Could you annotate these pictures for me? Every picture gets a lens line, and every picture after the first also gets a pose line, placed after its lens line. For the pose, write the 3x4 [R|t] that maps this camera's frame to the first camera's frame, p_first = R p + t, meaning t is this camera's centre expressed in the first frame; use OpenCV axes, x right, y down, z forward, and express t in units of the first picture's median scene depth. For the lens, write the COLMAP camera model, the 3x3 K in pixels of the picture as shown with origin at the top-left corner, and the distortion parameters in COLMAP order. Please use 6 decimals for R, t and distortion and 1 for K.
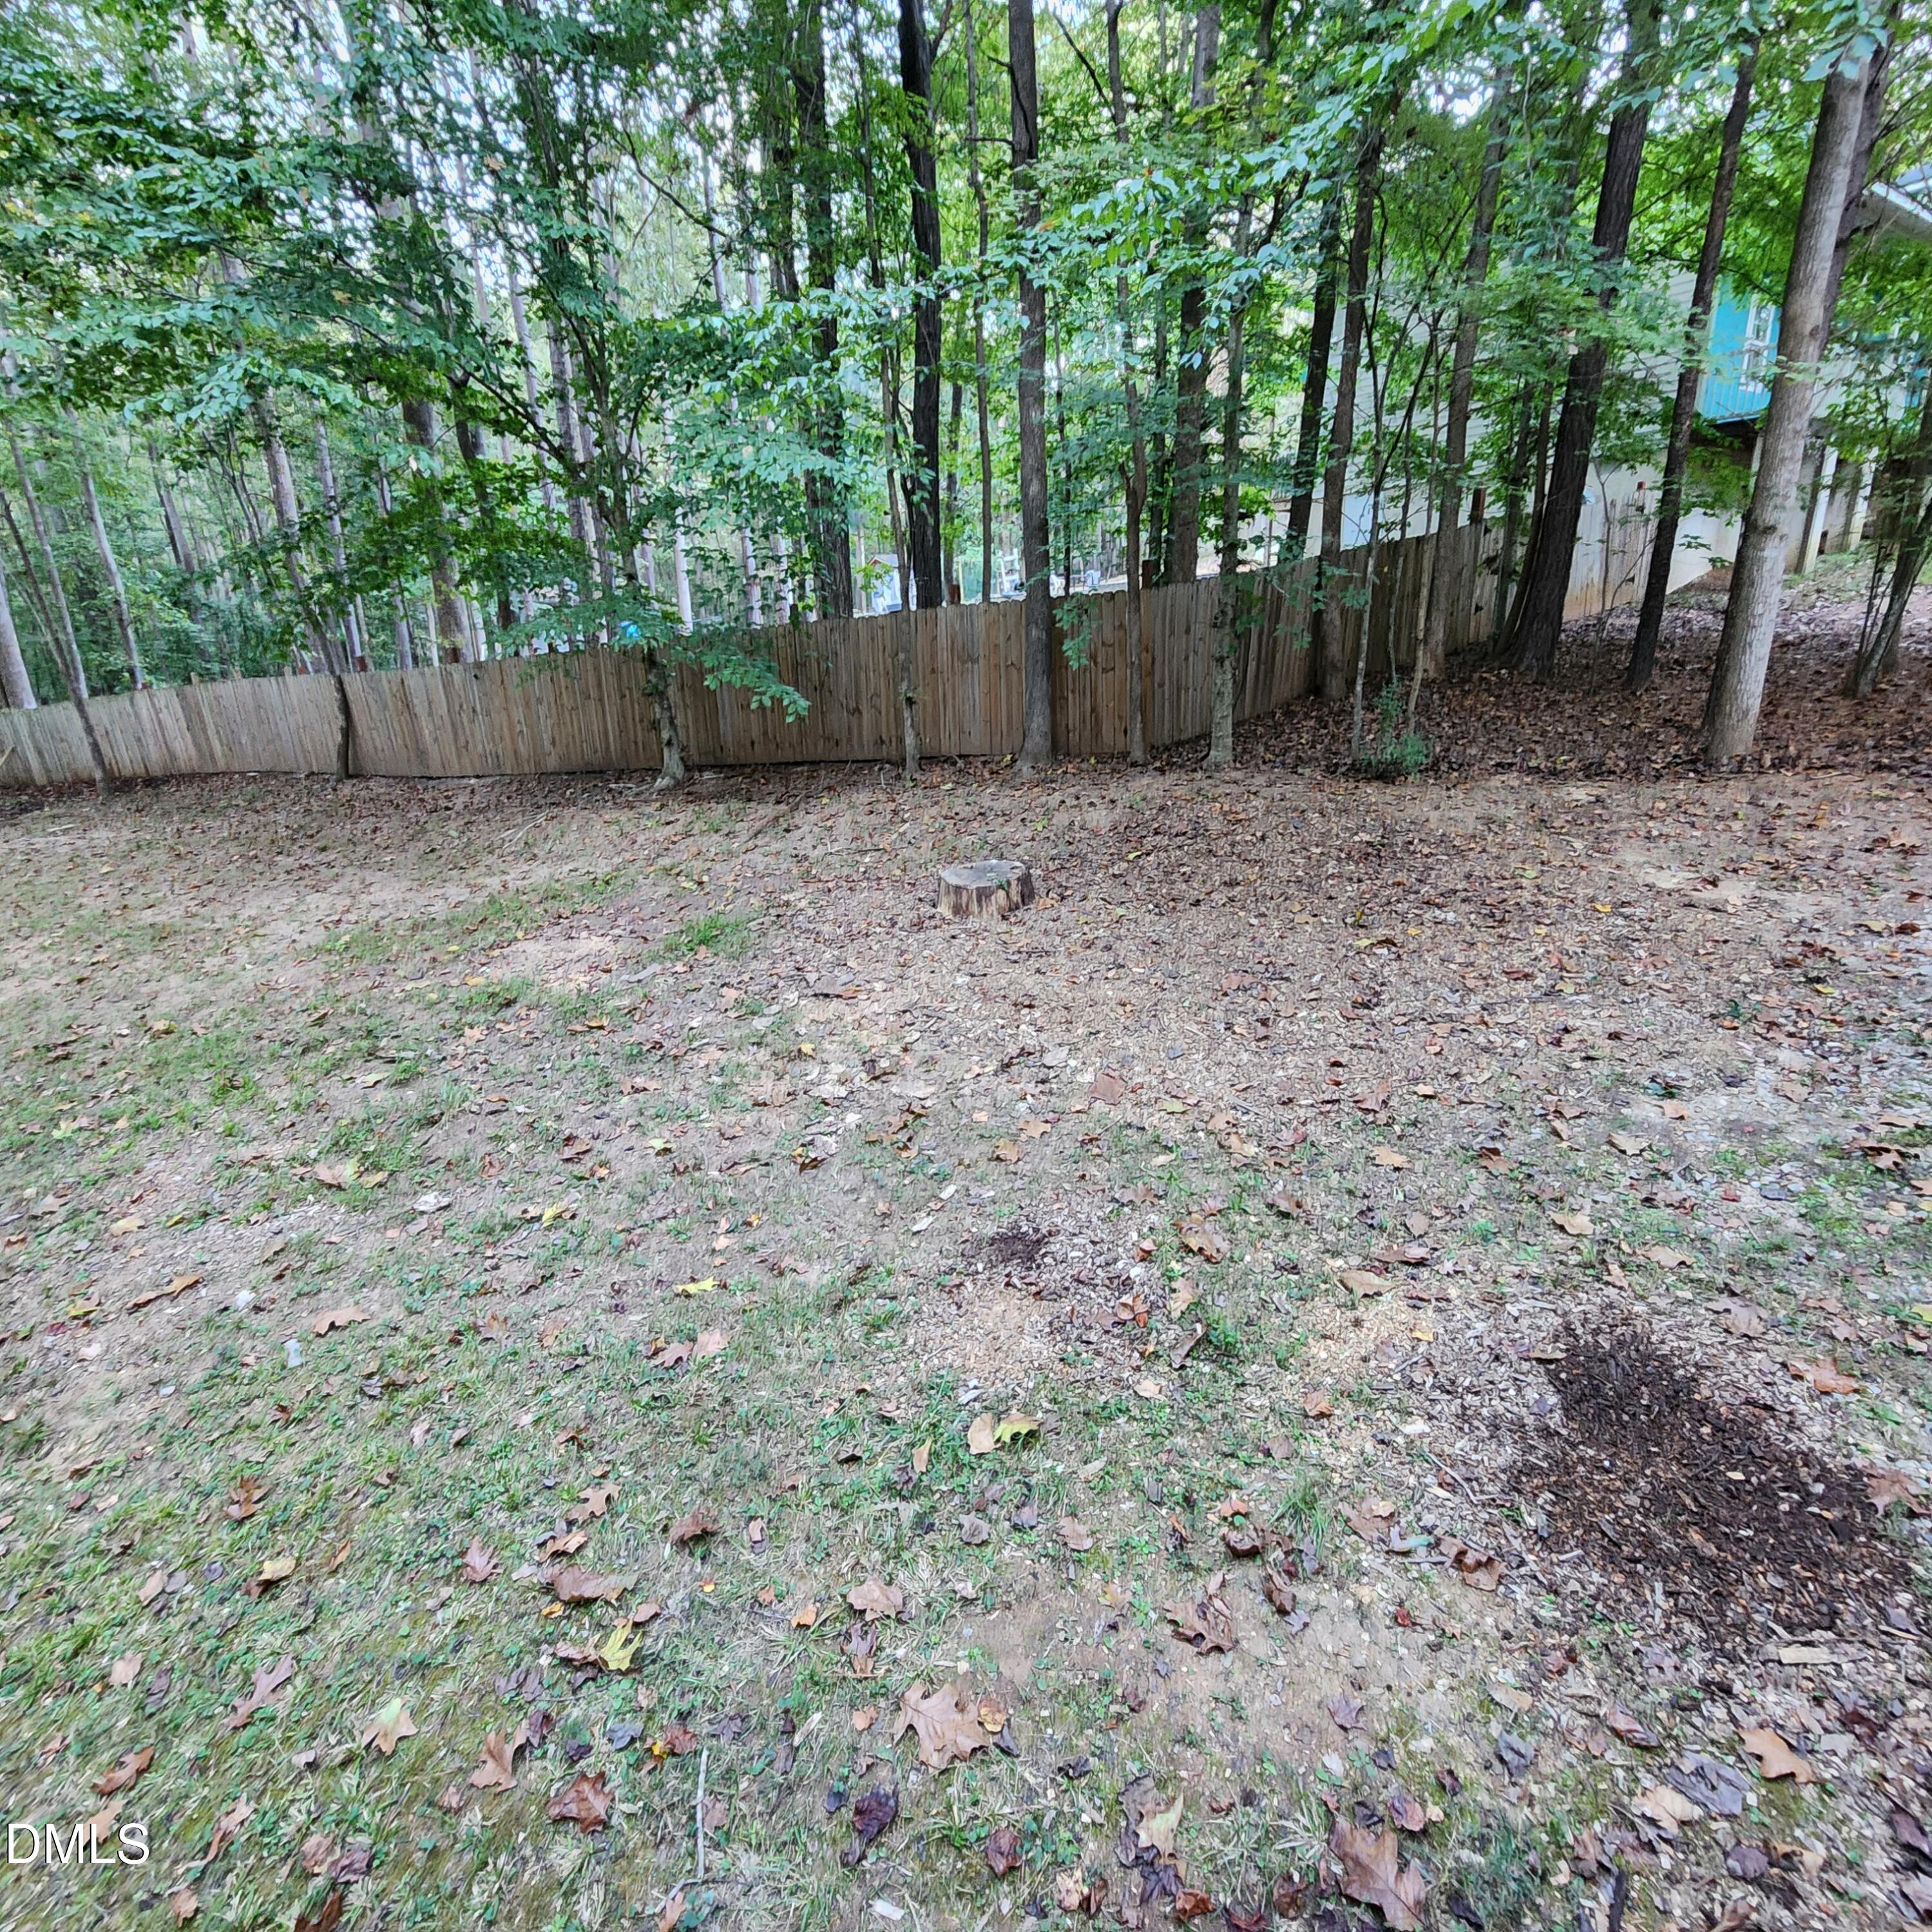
lens RADIAL K [[1048.6, 0, 964.8], [0, 1048.6, 969.9], [0, 0, 1]] dist [0.001850, -0.000651]
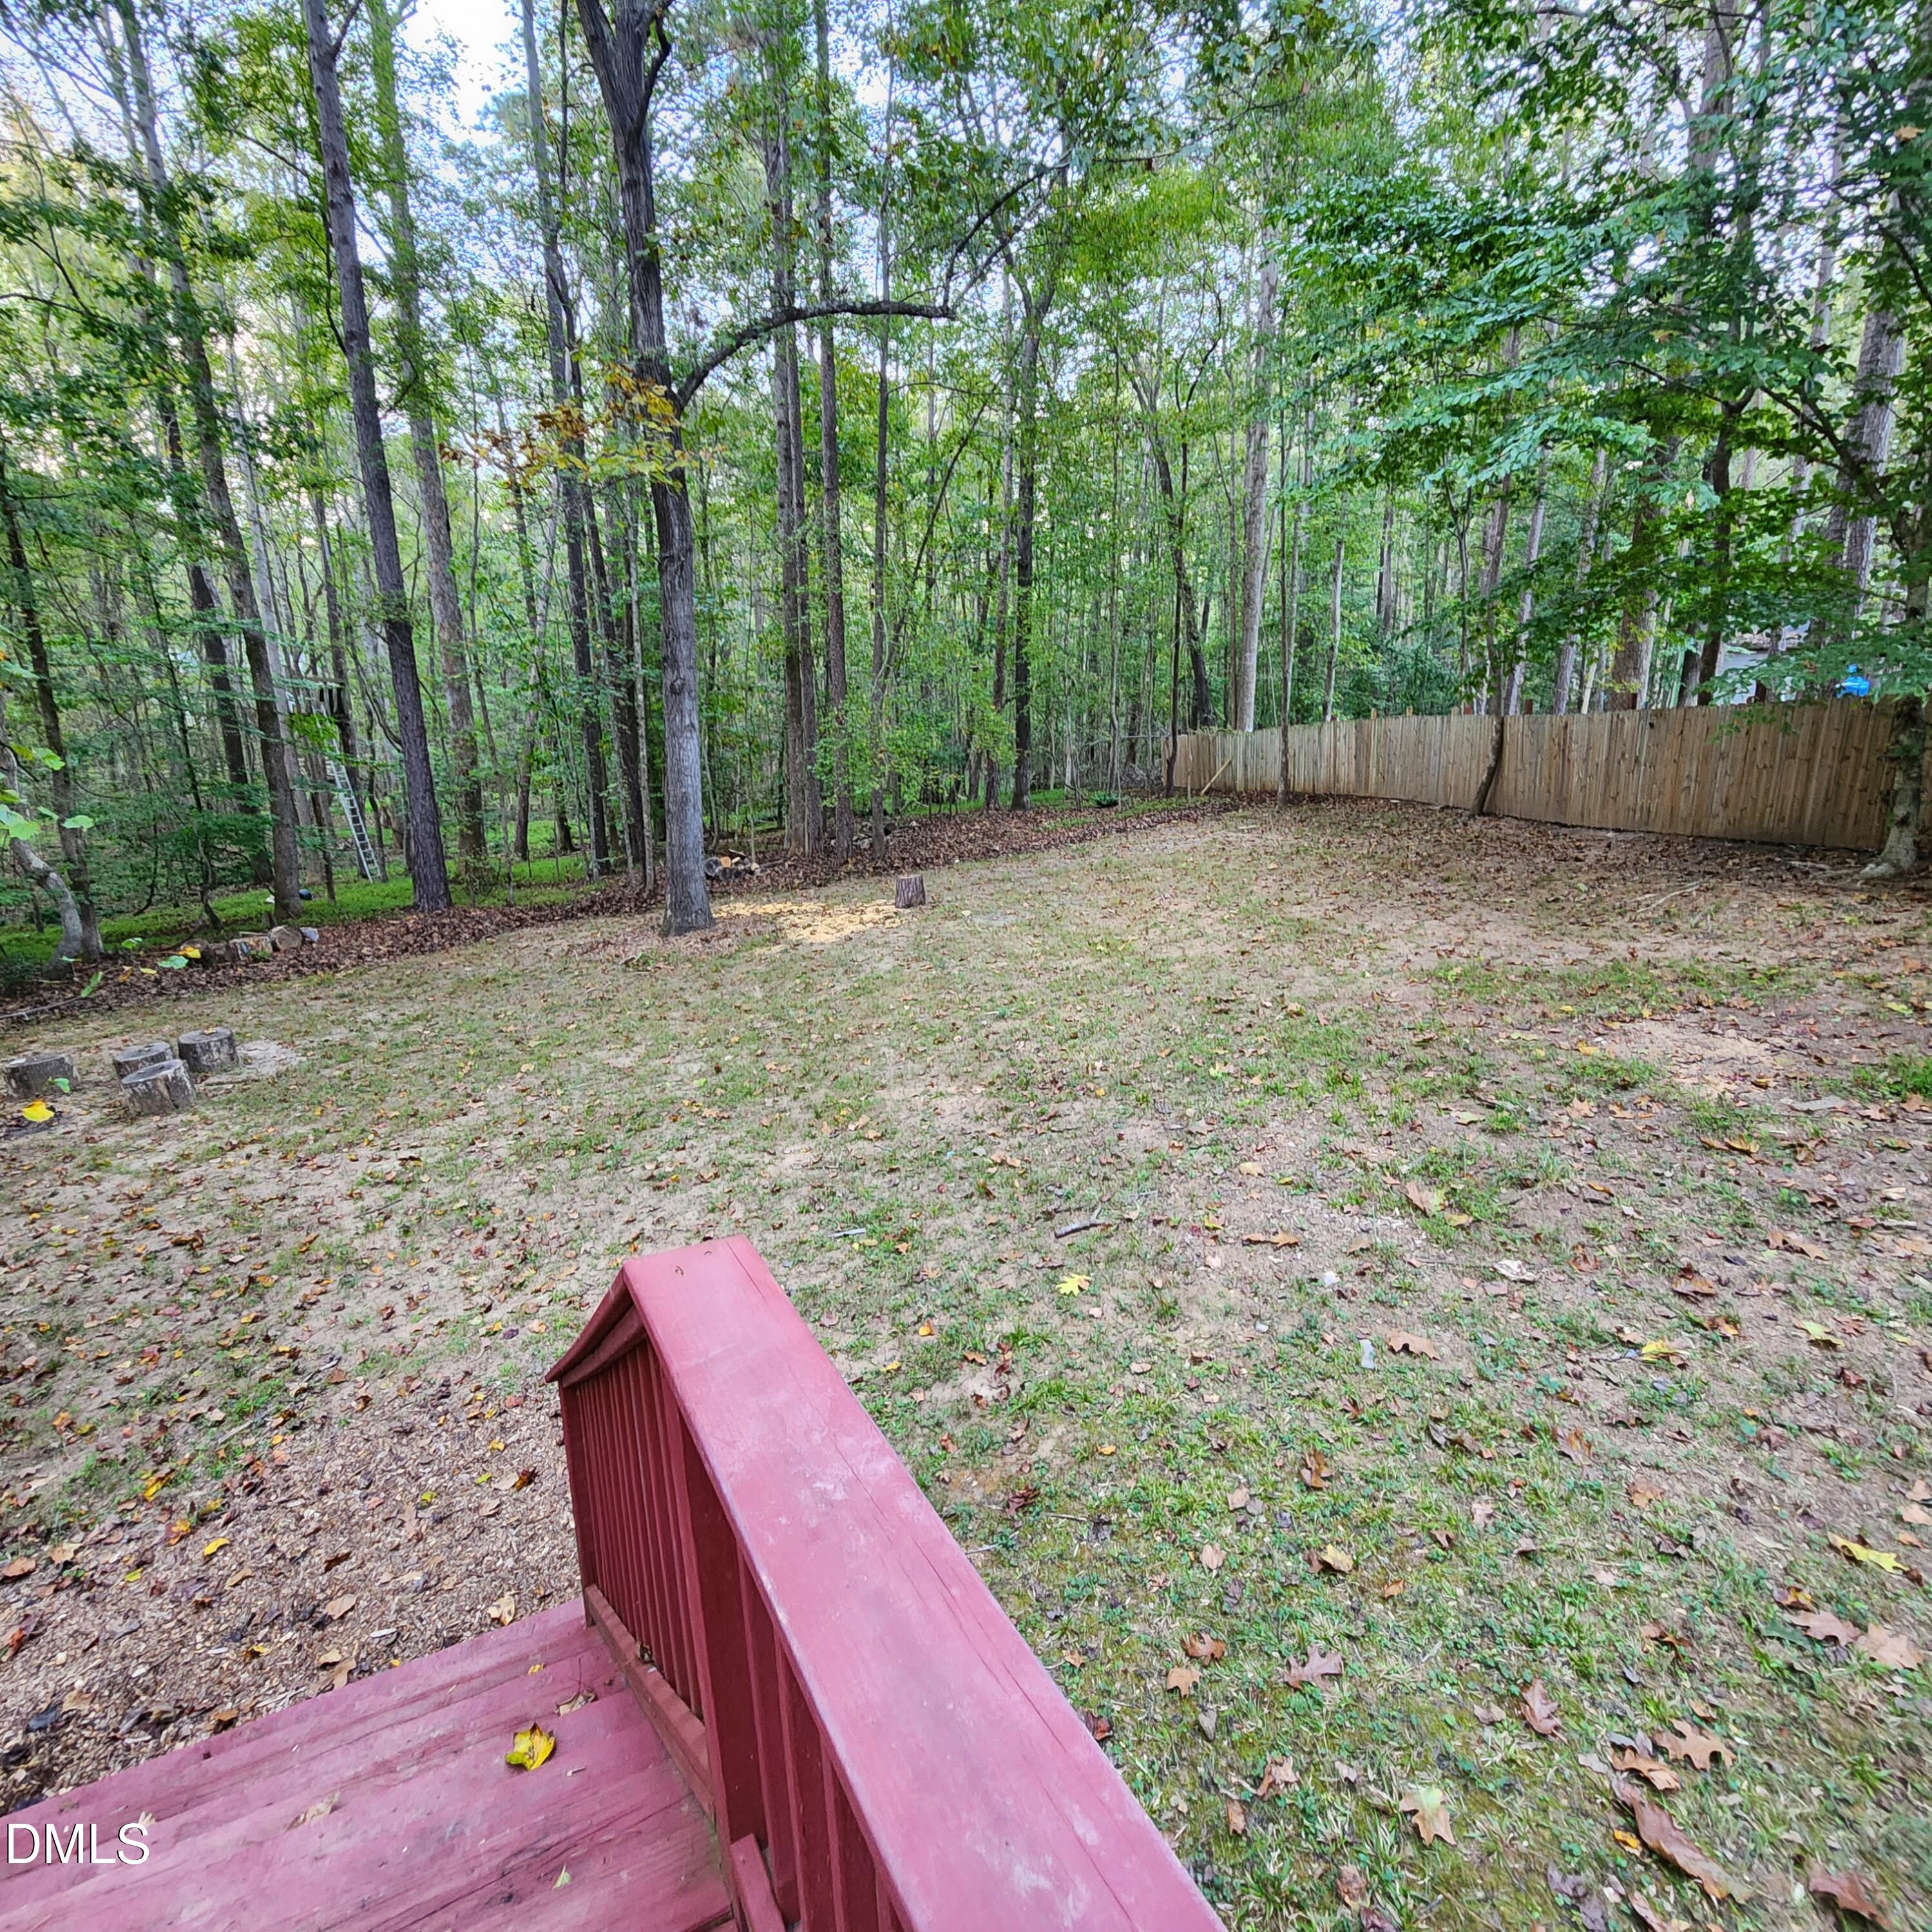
lens RADIAL K [[1048.6, 0, 950.8], [0, 1048.6, 967.9], [0, 0, 1]] dist [0.001850, -0.000651]
pose [[0.568233, 0.233635, -0.789003, -0.084154], [-0.264190, 0.959882, 0.093967, 0.003175], [0.779304, 0.155052, 0.607161, -0.013942]]
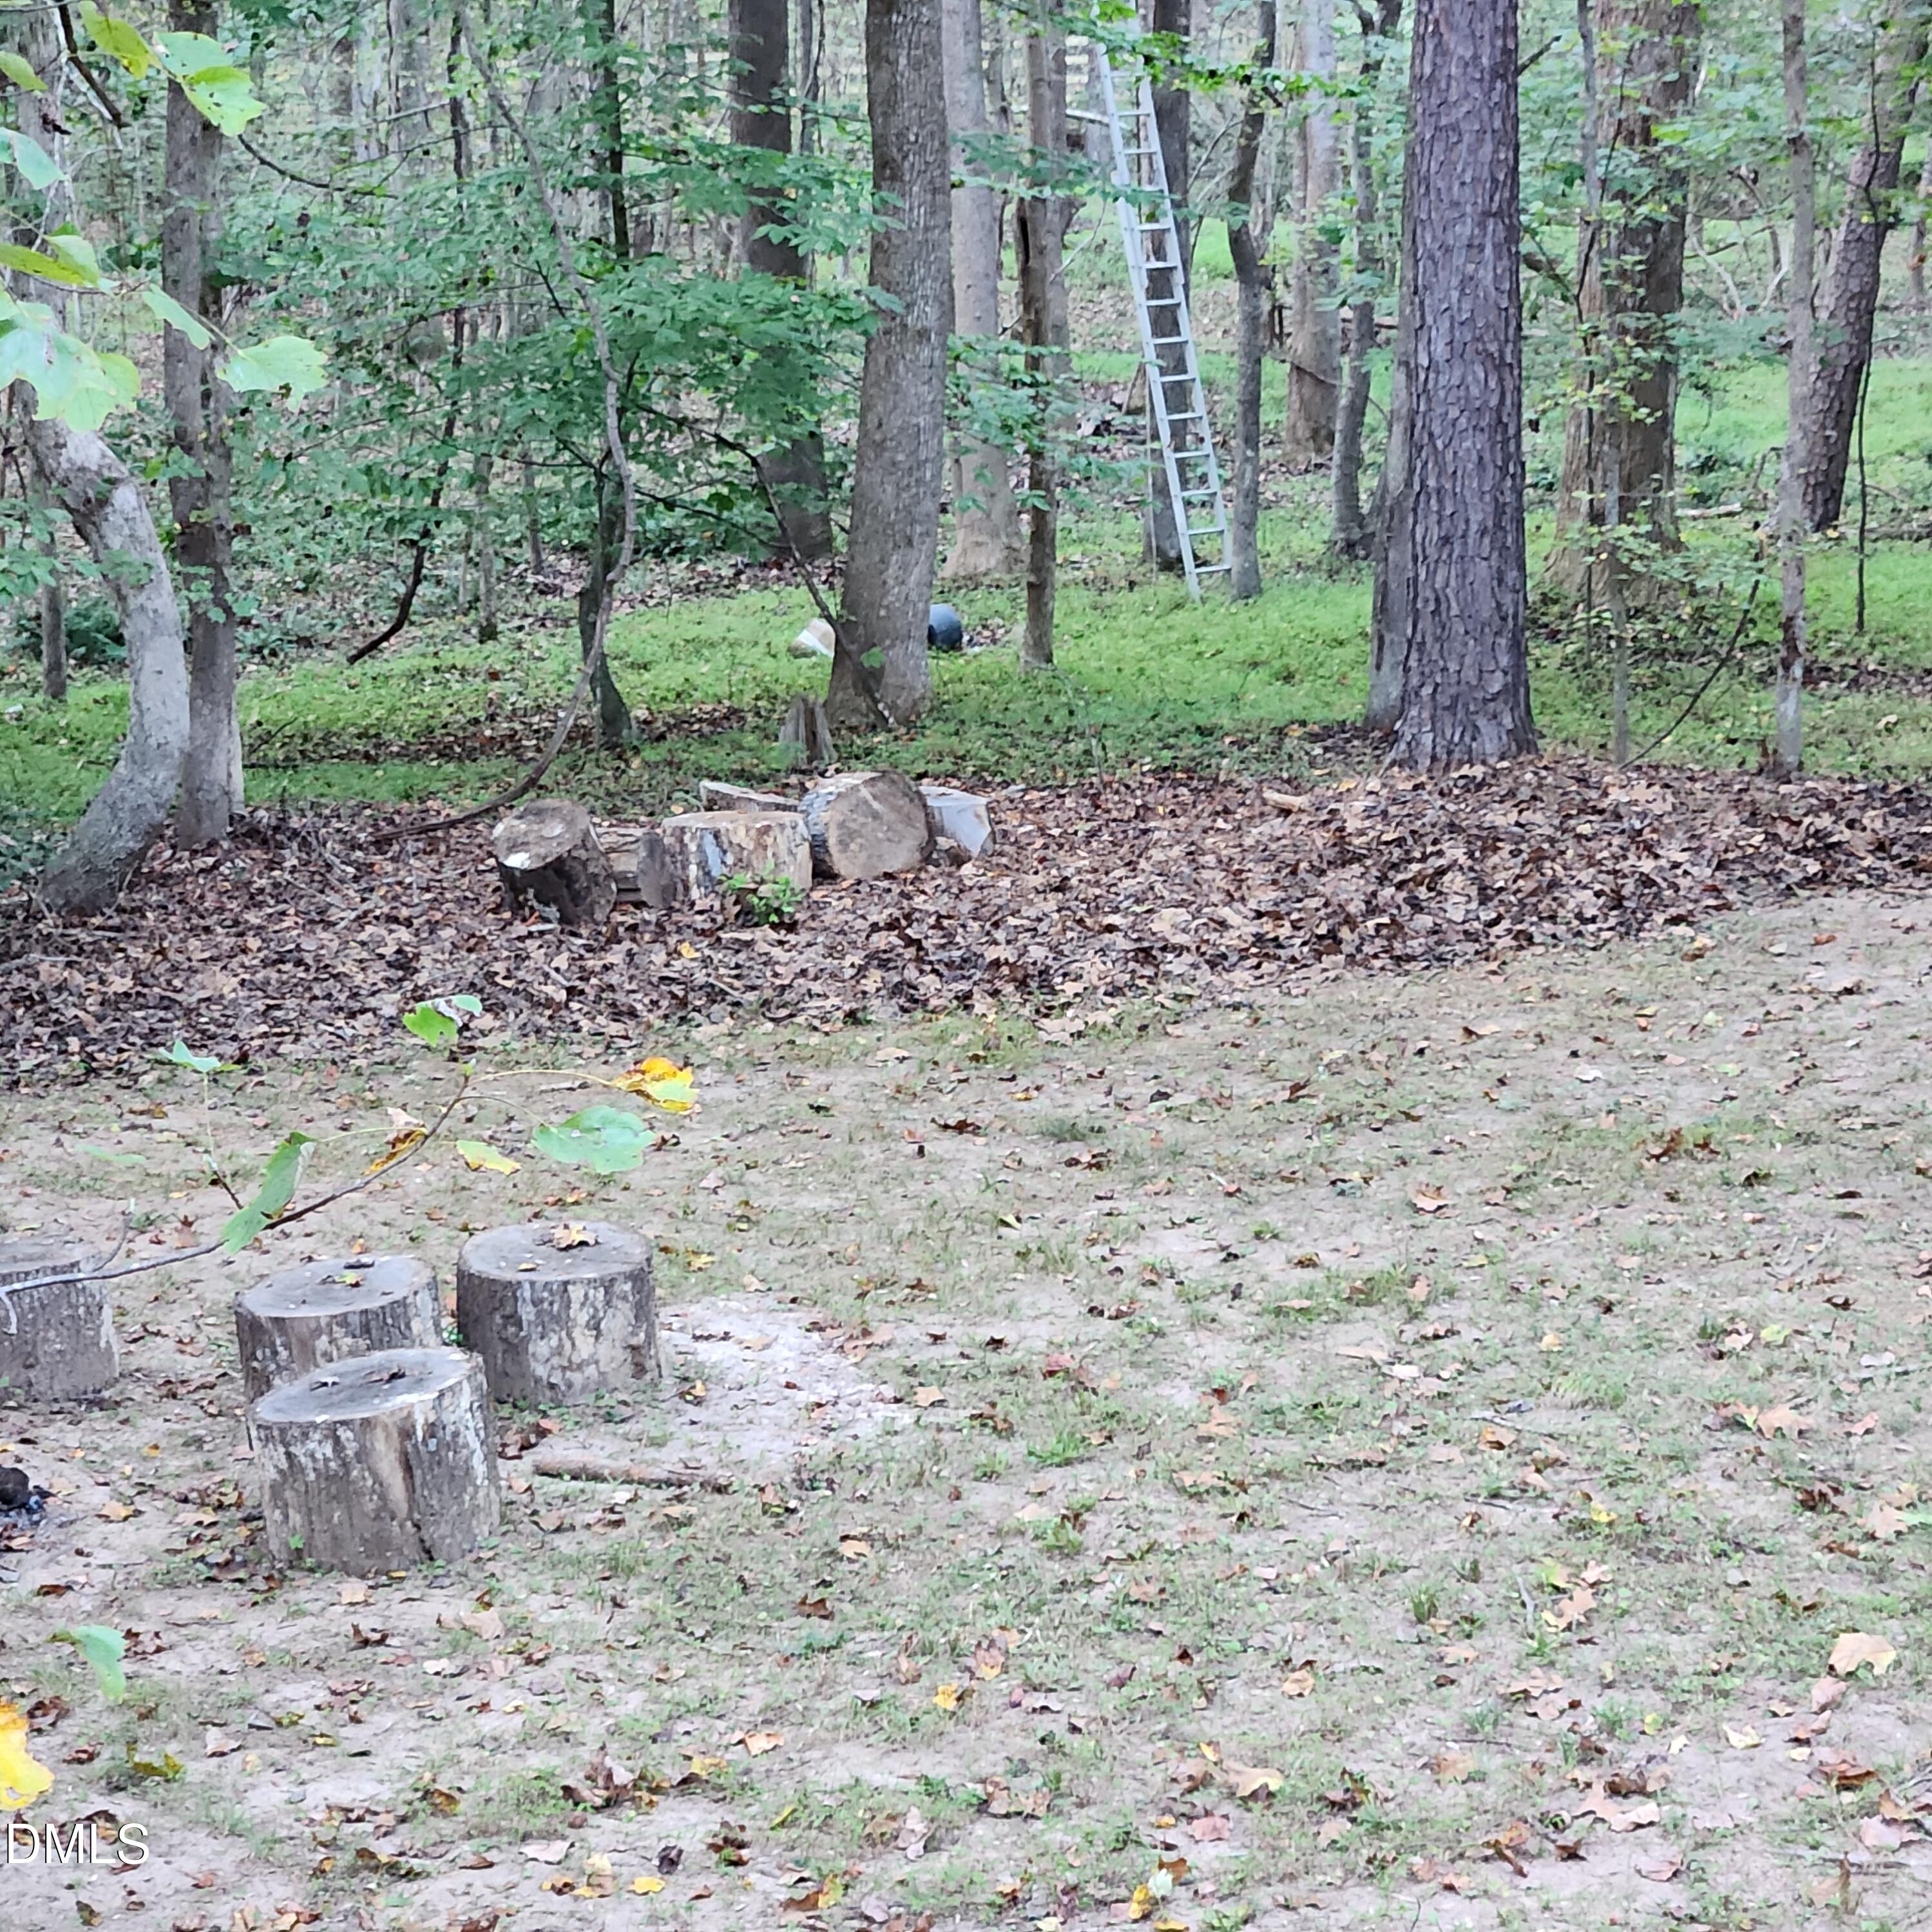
lens RADIAL K [[5107.3, 0, 964.8], [0, 5107.3, 949.9], [0, 0, 1]] dist [0.020282, 0.000000]
pose [[0.060229, 0.250649, -0.966203, -0.214318], [-0.296283, 0.928826, 0.222484, 0.007270], [0.953199, 0.272870, 0.130205, -0.035373]]
